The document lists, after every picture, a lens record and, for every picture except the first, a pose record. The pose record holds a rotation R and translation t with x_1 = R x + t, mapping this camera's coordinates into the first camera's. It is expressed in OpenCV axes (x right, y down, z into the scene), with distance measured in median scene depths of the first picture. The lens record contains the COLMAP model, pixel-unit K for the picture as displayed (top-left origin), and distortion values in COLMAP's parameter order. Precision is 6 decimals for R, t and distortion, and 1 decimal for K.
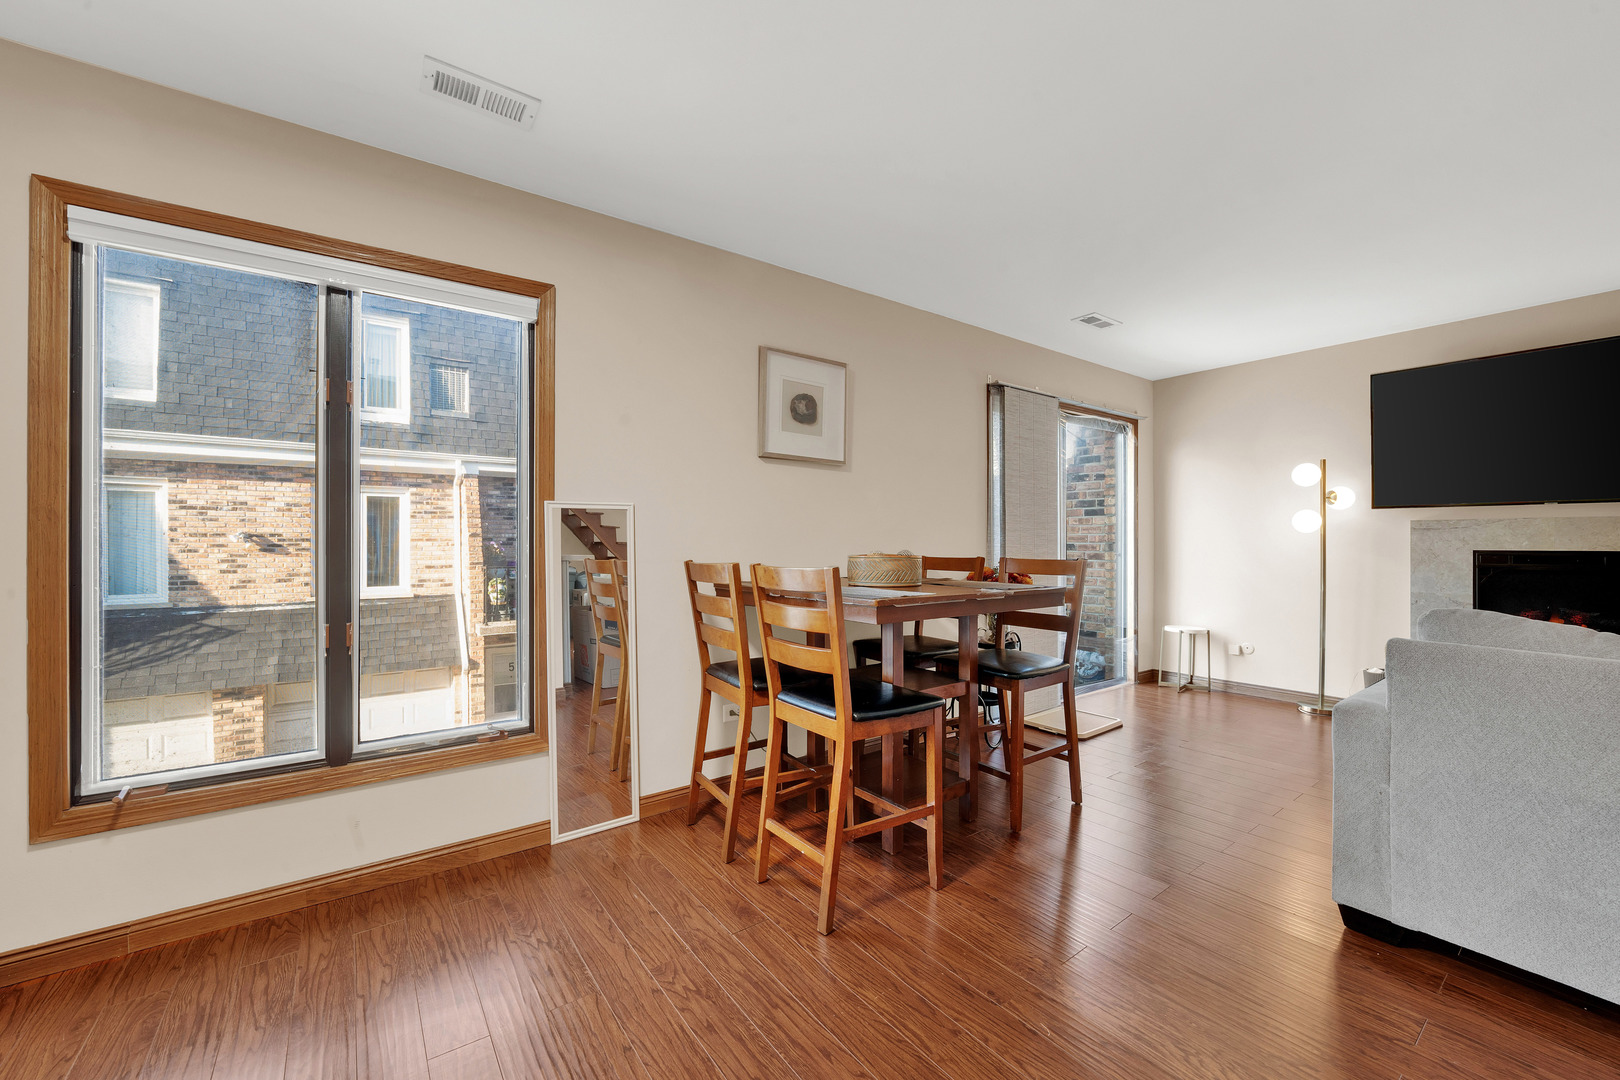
lens RADIAL K [[657.5, 0, 803.7], [0, 657.5, 546.2], [0, 0, 1]] dist [-0.007625, 0.000416]
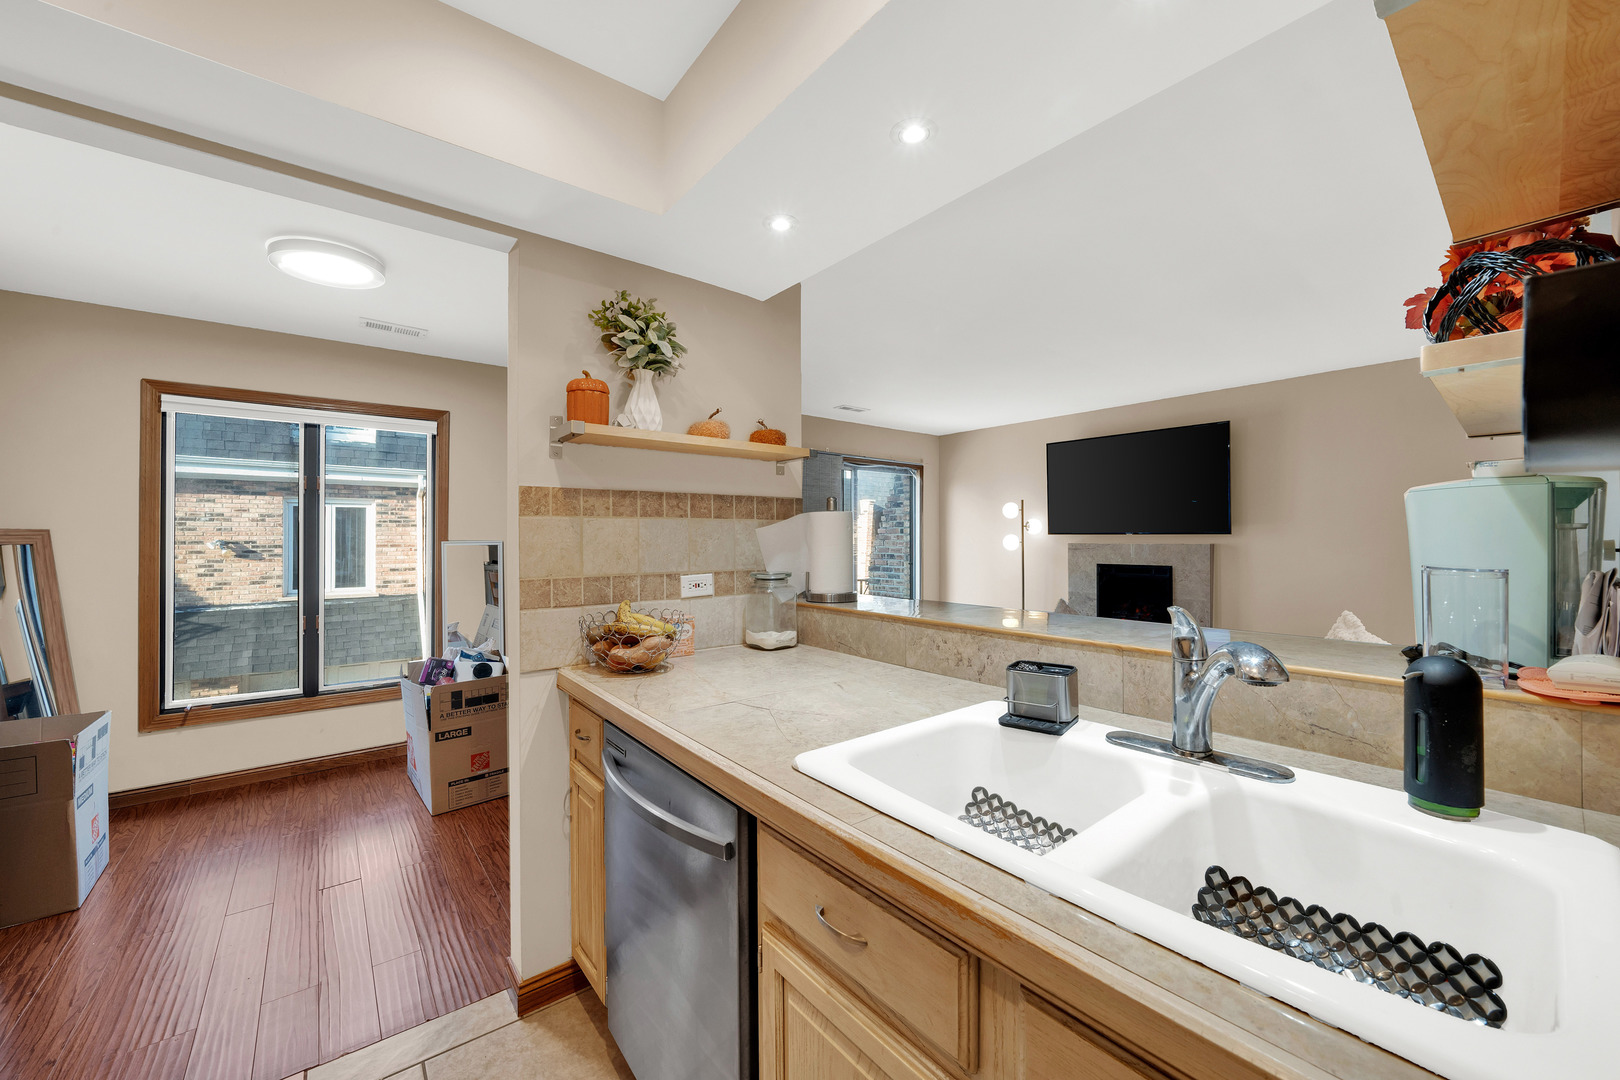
lens RADIAL K [[627.8, 0, 819.1], [0, 627.8, 539.4], [0, 0, 1]] dist [-0.003339, -0.000717]
pose [[0.997737, 0.000177, 0.067236, 0.102123], [0.000362, 0.999968, -0.008007, -0.013865], [-0.067236, 0.008013, 0.997705, -0.146449]]
